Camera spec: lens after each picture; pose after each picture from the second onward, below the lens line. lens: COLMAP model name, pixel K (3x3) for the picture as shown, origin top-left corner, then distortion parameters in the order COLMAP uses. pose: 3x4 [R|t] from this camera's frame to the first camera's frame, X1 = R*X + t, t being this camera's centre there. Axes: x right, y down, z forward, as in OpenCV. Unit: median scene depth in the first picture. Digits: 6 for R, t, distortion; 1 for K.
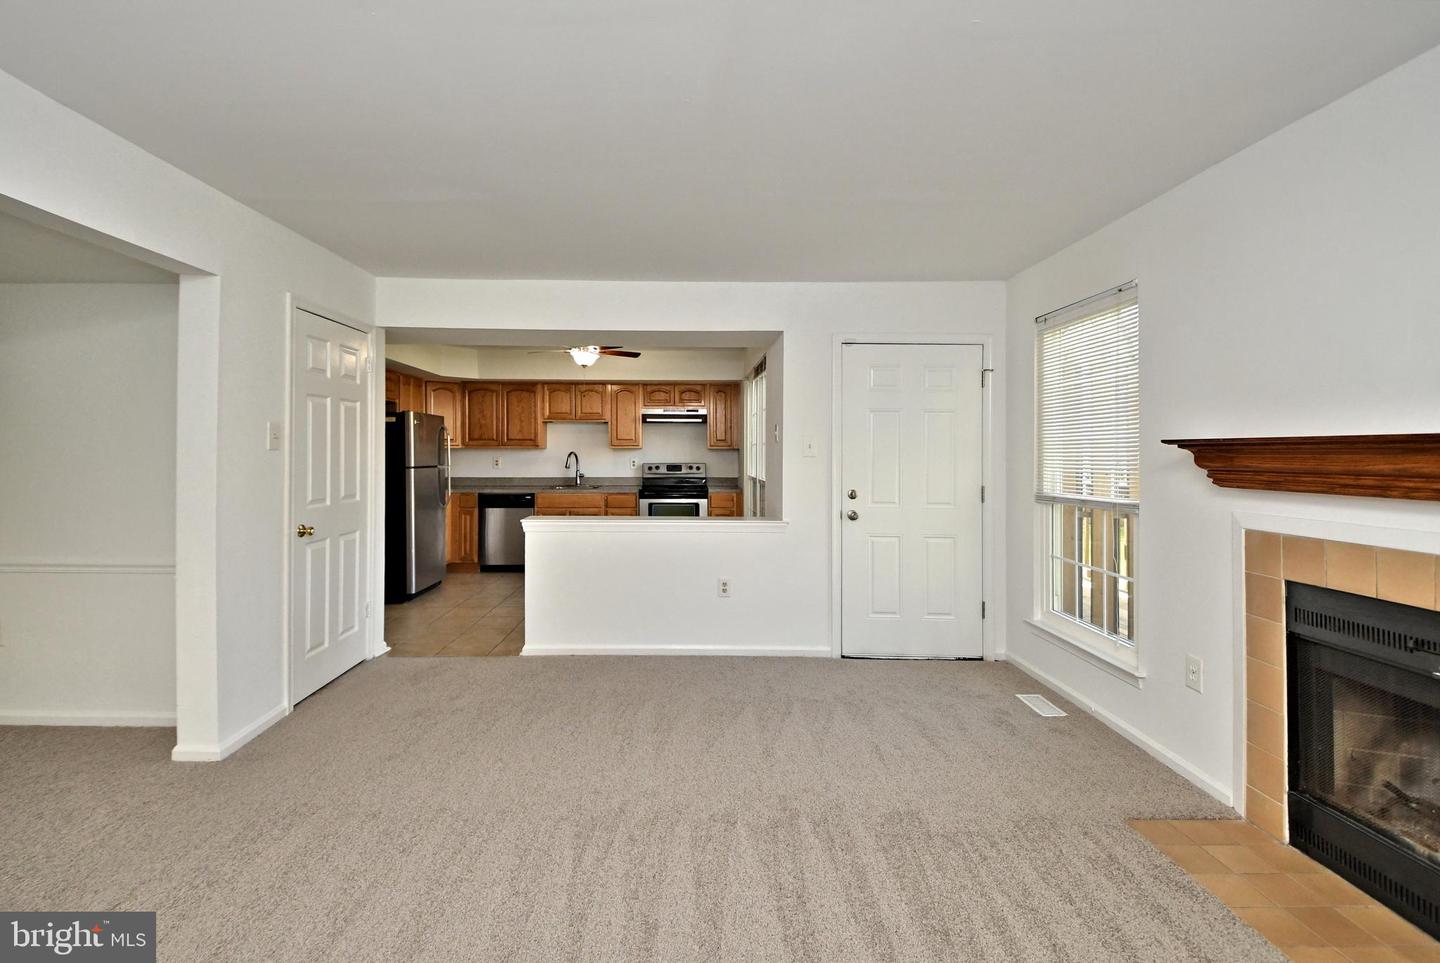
lens RADIAL K [[658.2, 0, 655.9], [0, 658.2, 435.9], [0, 0, 1]] dist [-0.001291, -0.000764]
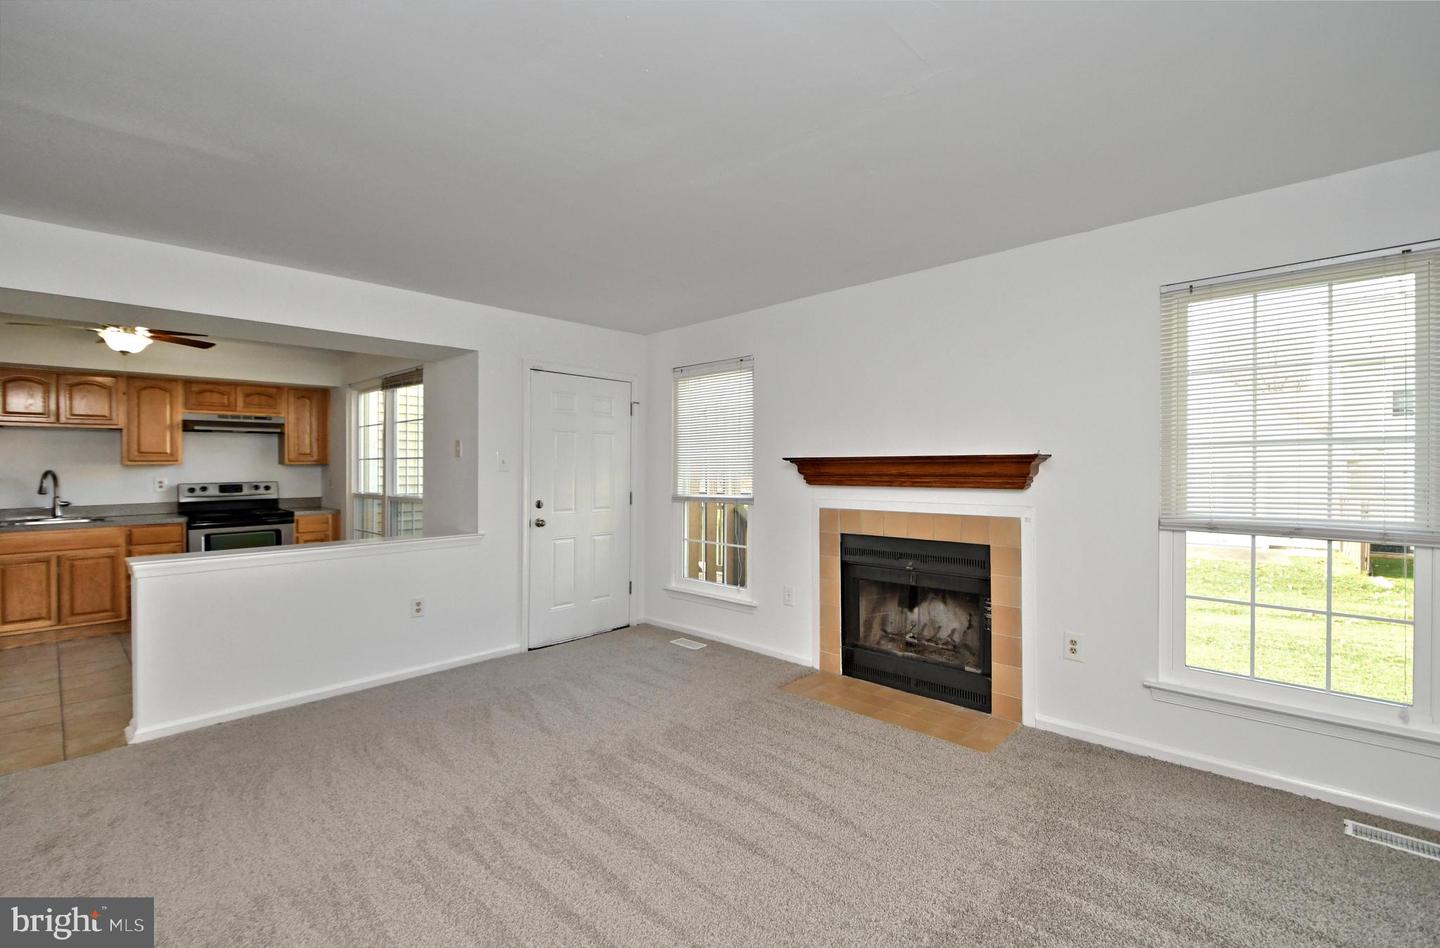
lens RADIAL K [[666.9, 0, 719.7], [0, 666.9, 460.3], [0, 0, 1]] dist [0.067041, -0.038393]
pose [[0.665207, -0.001645, 0.746657, -0.402992], [-0.010223, 0.999884, 0.011311, -0.002994], [-0.746589, -0.015158, 0.665113, -0.000455]]
